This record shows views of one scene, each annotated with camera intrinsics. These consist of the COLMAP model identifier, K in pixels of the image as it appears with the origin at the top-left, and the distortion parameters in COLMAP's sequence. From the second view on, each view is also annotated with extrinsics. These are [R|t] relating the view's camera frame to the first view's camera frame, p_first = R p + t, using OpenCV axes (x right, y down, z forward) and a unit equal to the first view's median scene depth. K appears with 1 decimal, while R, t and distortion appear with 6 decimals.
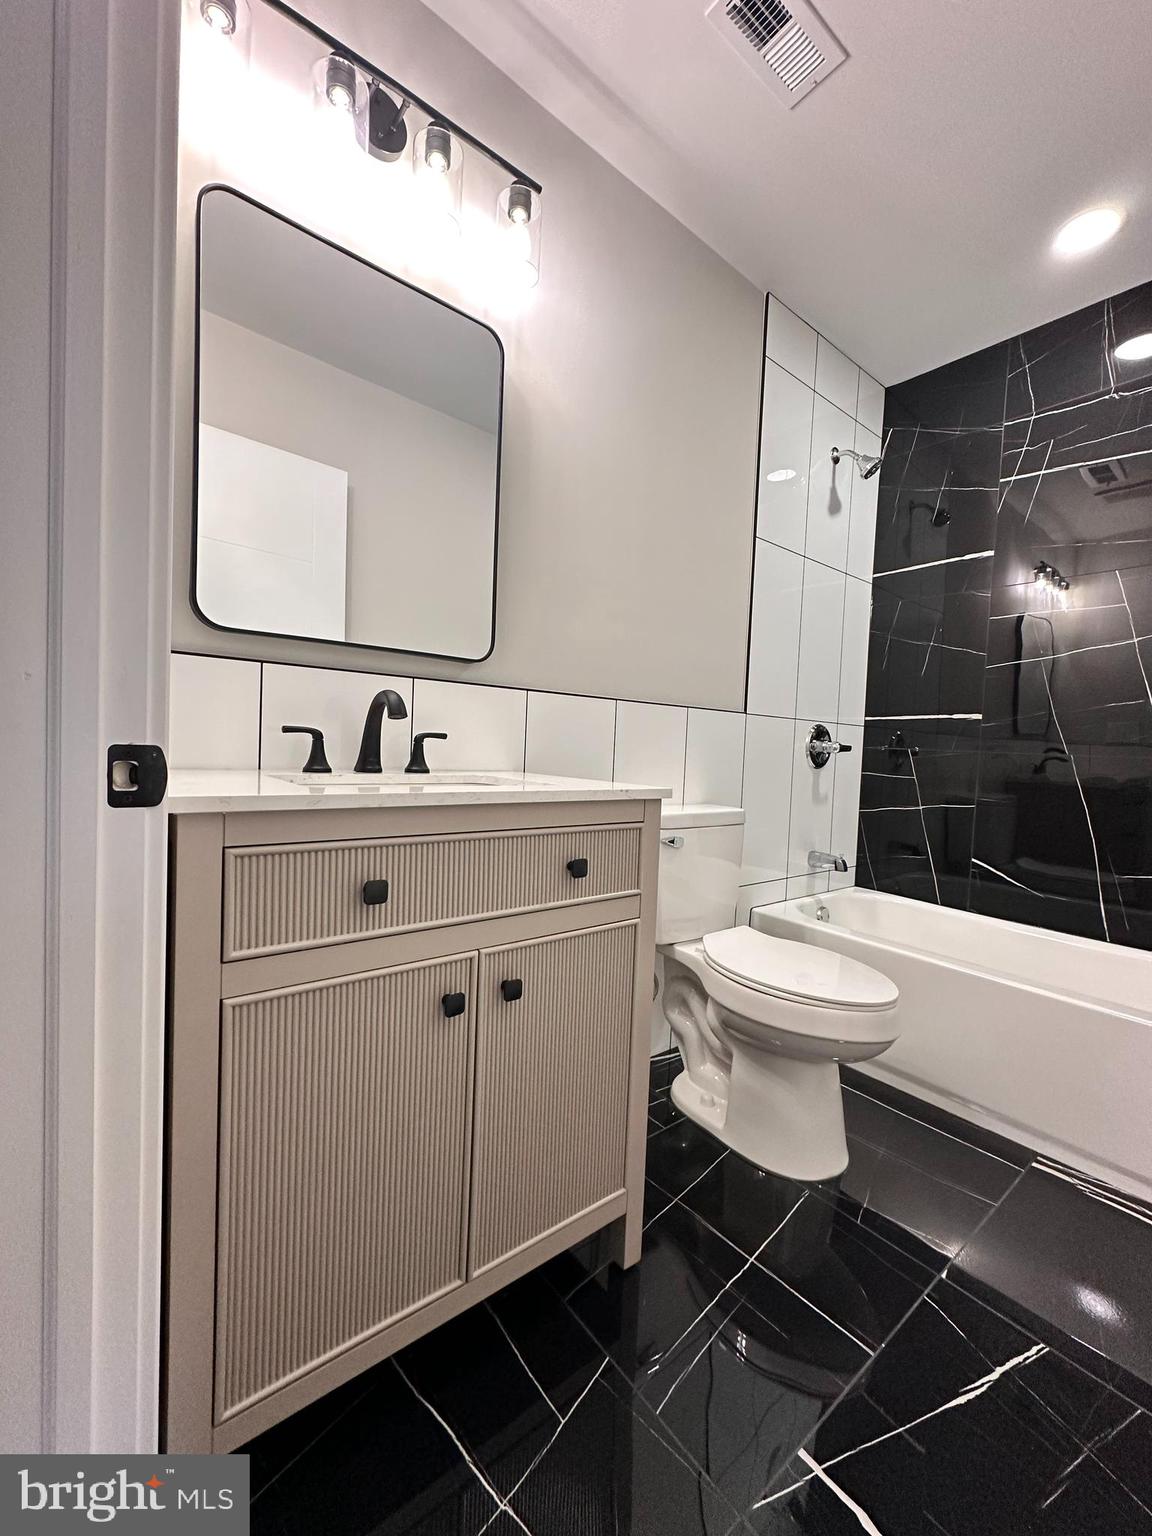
lens RADIAL K [[613.6, 0, 575.1], [0, 613.6, 768.7], [0, 0, 1]] dist [-0.002946, -0.000037]
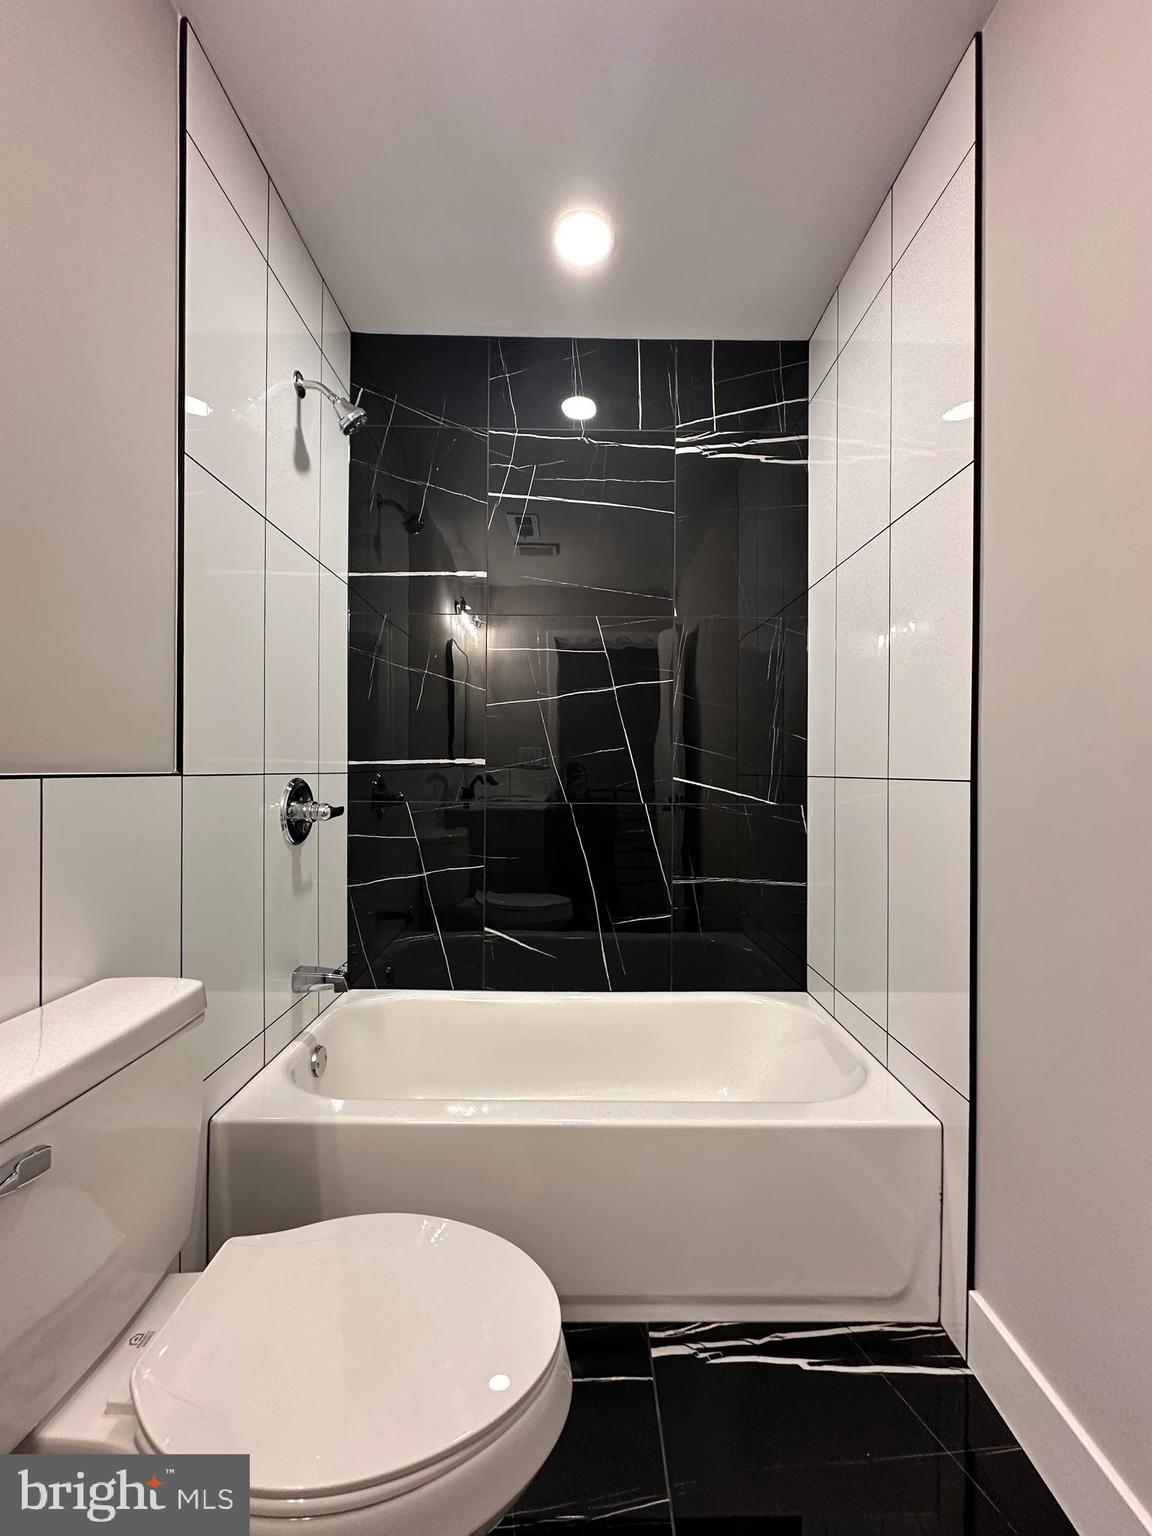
lens RADIAL K [[613.6, 0, 580.0], [0, 613.6, 769.1], [0, 0, 1]] dist [-0.002946, -0.000037]
pose [[0.613172, -0.039582, 0.788957, 0.060484], [0.051539, 0.998620, 0.010045, -0.072915], [-0.788266, 0.034503, 0.614366, 0.345850]]
